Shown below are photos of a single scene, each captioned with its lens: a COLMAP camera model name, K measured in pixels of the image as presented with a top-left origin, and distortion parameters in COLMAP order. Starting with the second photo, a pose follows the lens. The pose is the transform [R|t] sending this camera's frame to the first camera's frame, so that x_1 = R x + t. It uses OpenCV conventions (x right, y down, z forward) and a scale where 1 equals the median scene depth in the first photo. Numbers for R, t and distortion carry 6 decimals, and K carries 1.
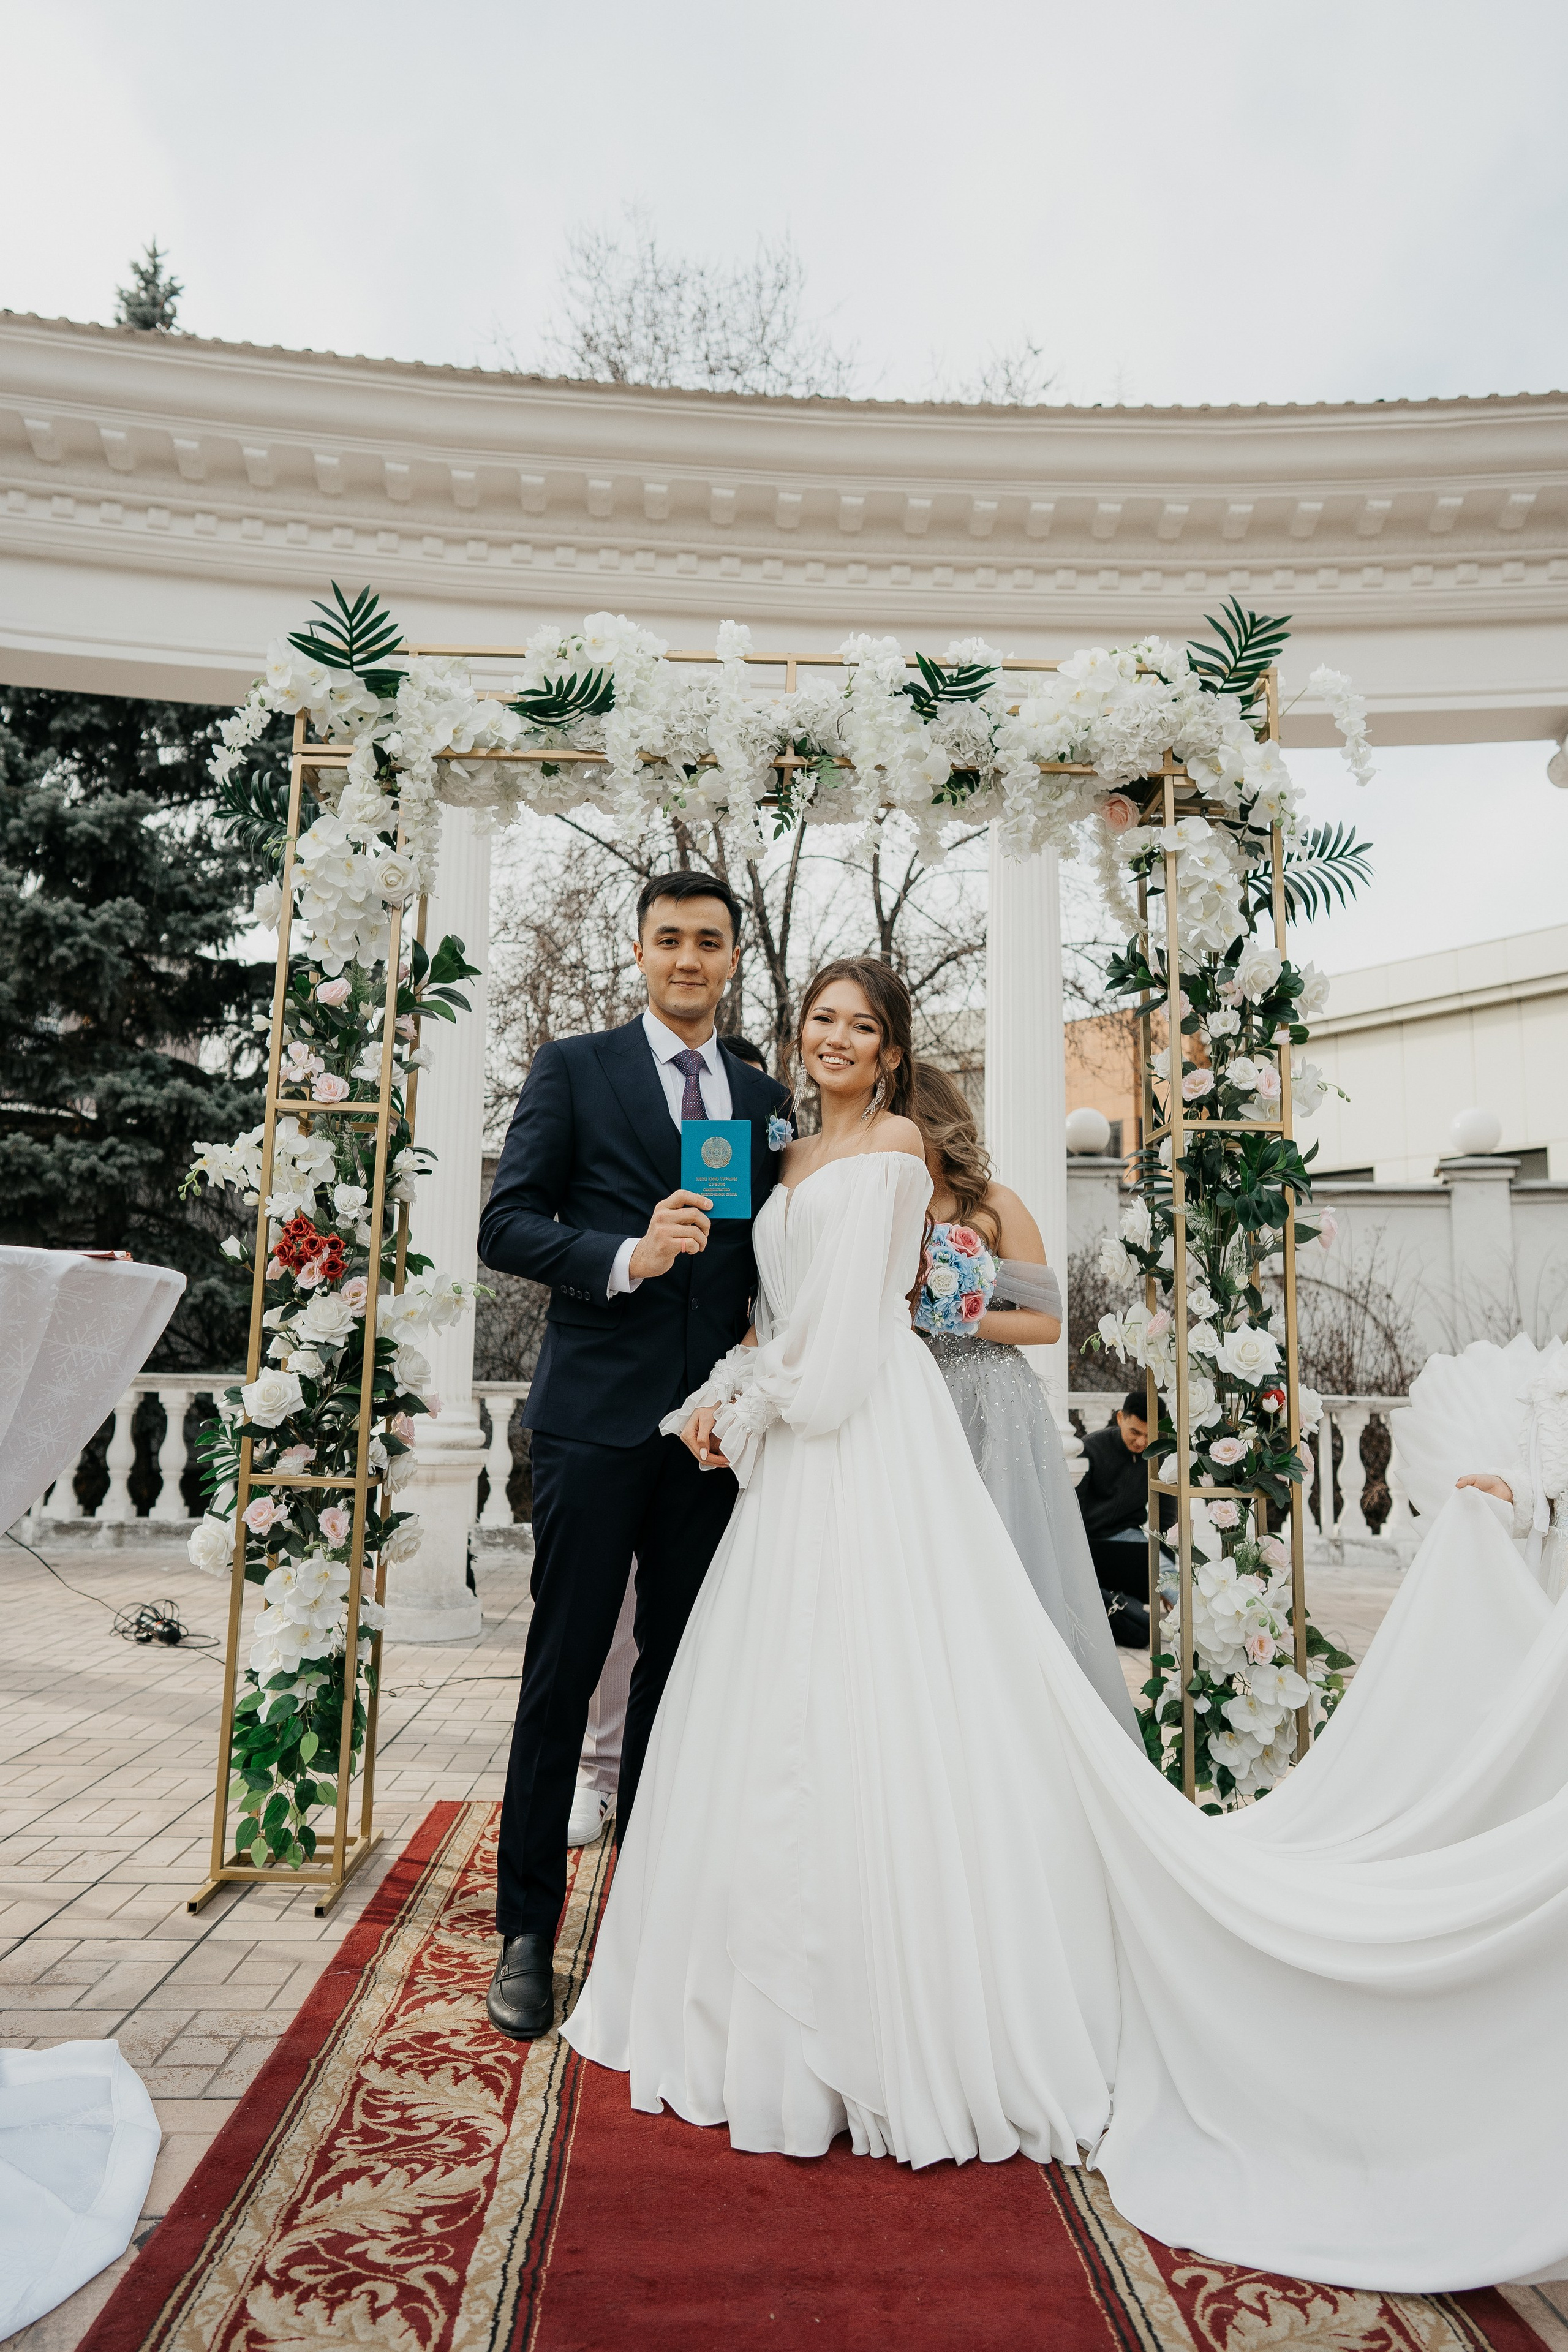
lens RADIAL K [[1553.4, 0, 778.4], [0, 1553.4, 1178.6], [0, 0, 1]] dist [-0.034123, 0.046963]
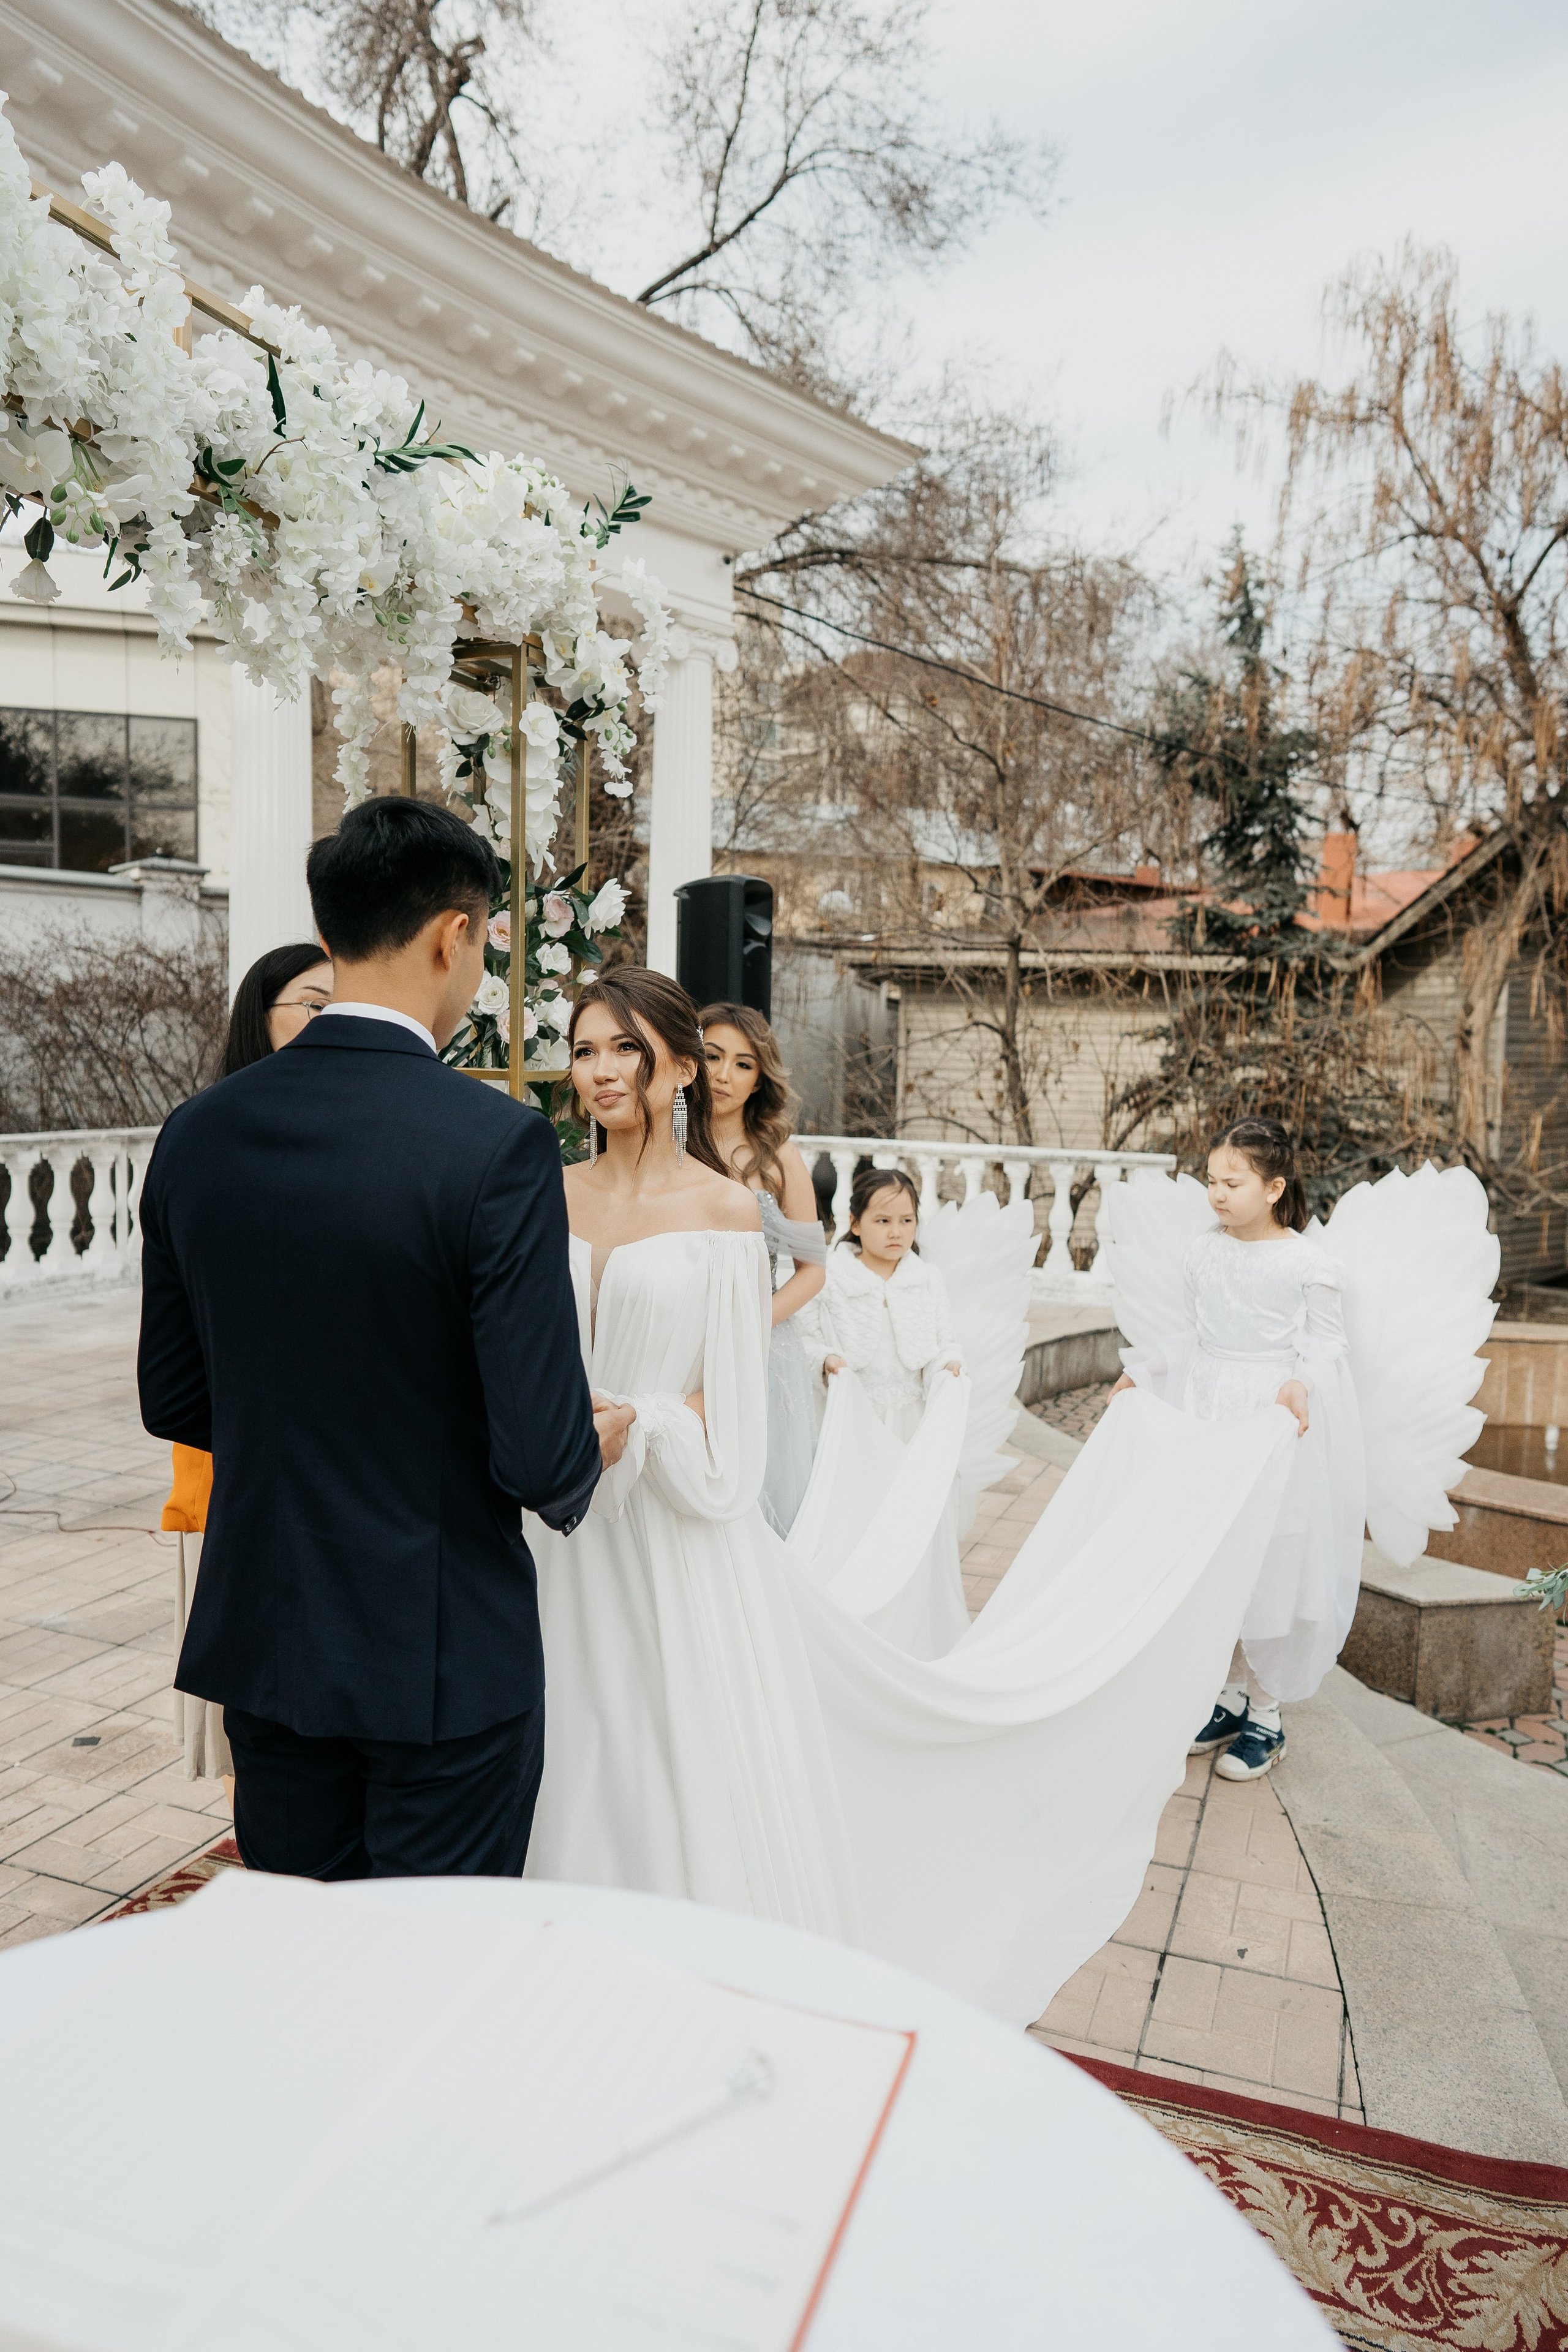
lens RADIAL K [[1551.1, 0, 784.8], [0, 1551.1, 1169.0], [0, 0, 1]] dist [-0.031458, 0.043698]
pose [[0.395586, -0.082809, 0.914688, -0.478182], [-0.138054, 0.979250, 0.148360, -0.133213], [-0.907994, -0.184965, 0.375946, 0.532266]]
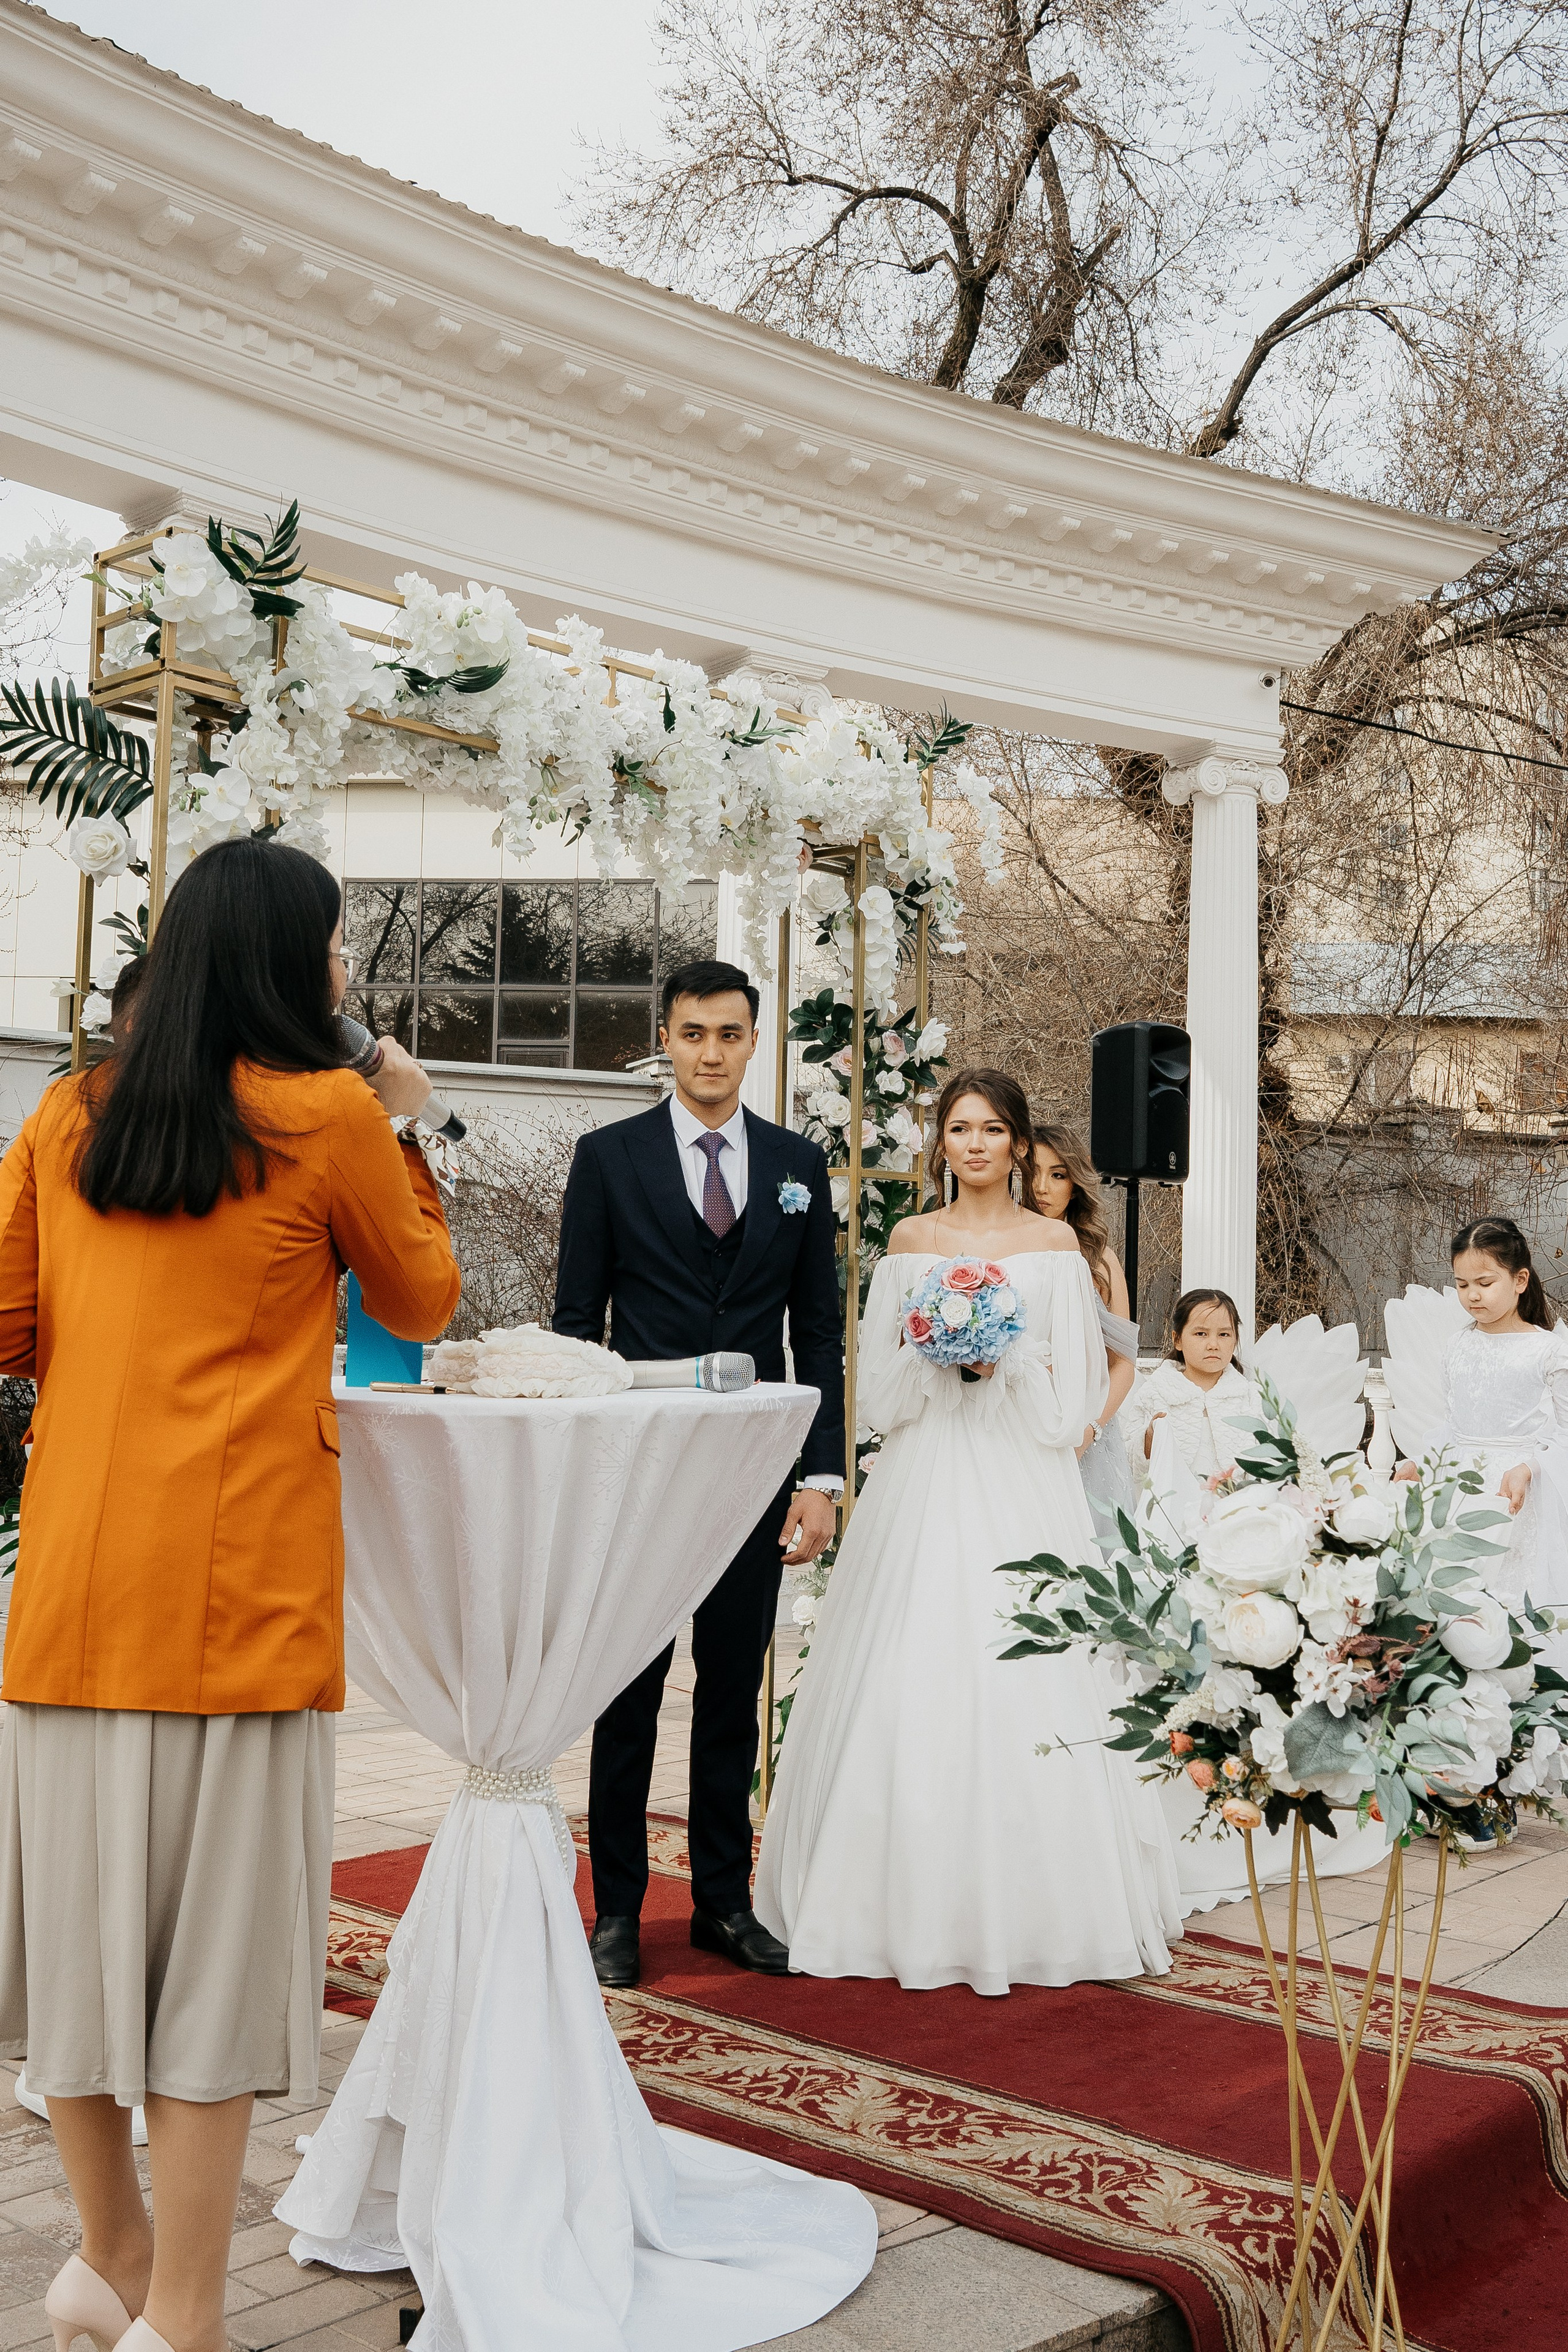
lens RADIAL K [[2362.3, 0, 782.1], [0, 2362.3, 1188.0], [0, 0, 1]] dist [-0.021155, 0.009957]
pose [[0.687288, 0.035528, 0.725515, -0.997812], [-0.109441, 0.992466, 0.055074, -0.111024], [-0.718093, -0.117253, 0.685999, -0.115221]]
